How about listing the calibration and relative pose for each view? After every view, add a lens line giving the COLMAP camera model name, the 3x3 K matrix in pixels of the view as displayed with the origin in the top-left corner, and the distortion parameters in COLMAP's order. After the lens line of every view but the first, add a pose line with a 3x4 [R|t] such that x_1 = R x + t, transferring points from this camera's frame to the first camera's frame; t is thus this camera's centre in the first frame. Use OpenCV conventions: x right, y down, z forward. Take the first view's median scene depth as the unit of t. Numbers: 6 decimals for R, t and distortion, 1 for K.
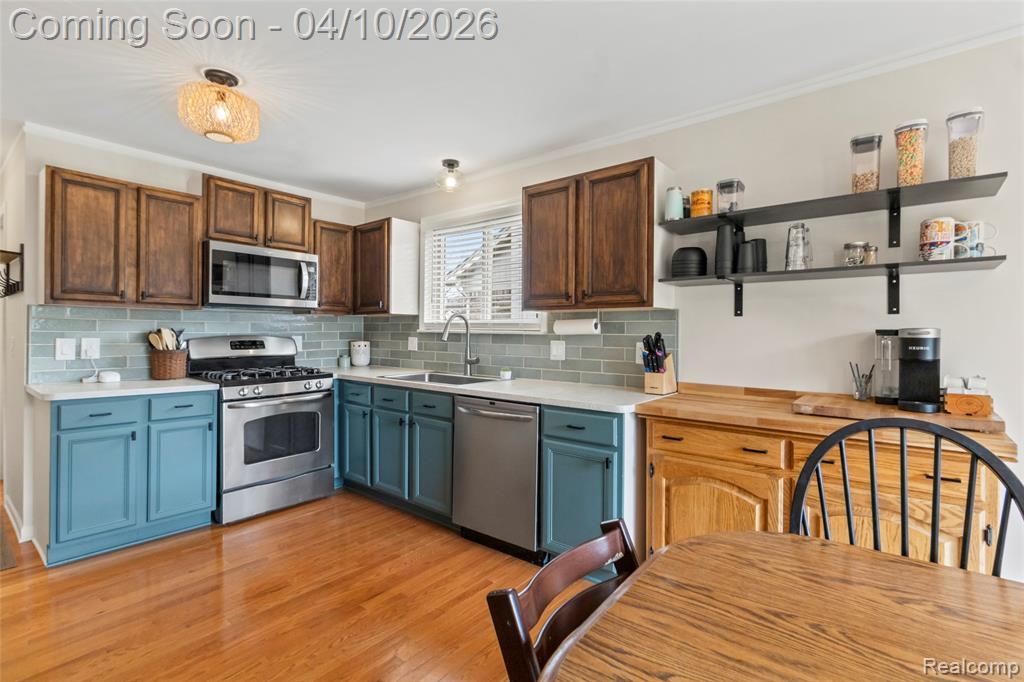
lens RADIAL K [[476.3, 0, 509.4], [0, 476.3, 334.3], [0, 0, 1]] dist [0.000896, -0.000391]
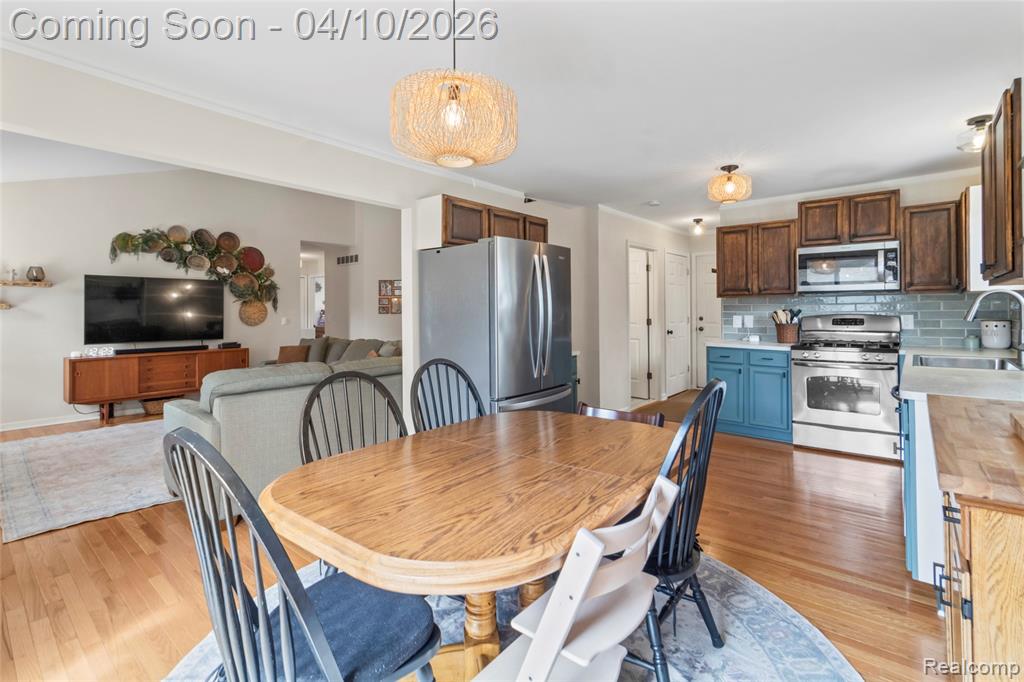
lens RADIAL K [[476.3, 0, 529.8], [0, 476.3, 302.5], [0, 0, 1]] dist [0.000896, -0.000391]
pose [[0.012350, -0.022000, -0.999682, 0.908028], [0.001278, 0.999757, -0.021986, -0.003090], [0.999923, -0.001006, 0.012375, 0.192845]]
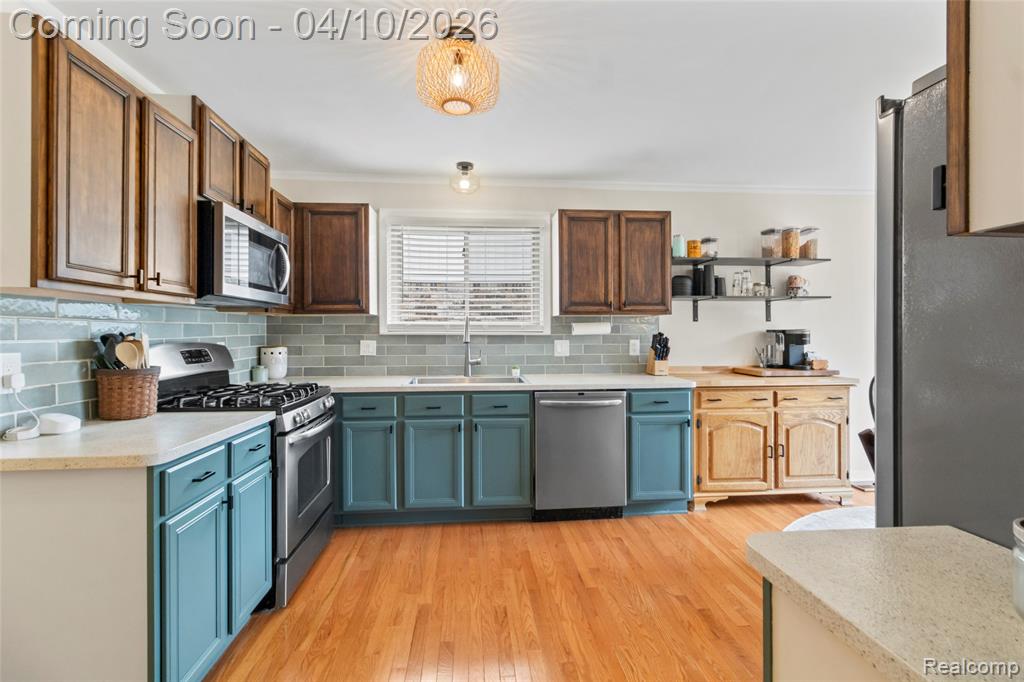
lens RADIAL K [[476.3, 0, 521.5], [0, 476.3, 328.0], [0, 0, 1]] dist [0.000896, -0.000391]
pose [[0.709532, -0.002567, 0.704668, -0.906066], [0.011617, 0.999900, -0.008055, -0.009334], [-0.704577, 0.013901, 0.709491, 0.252903]]
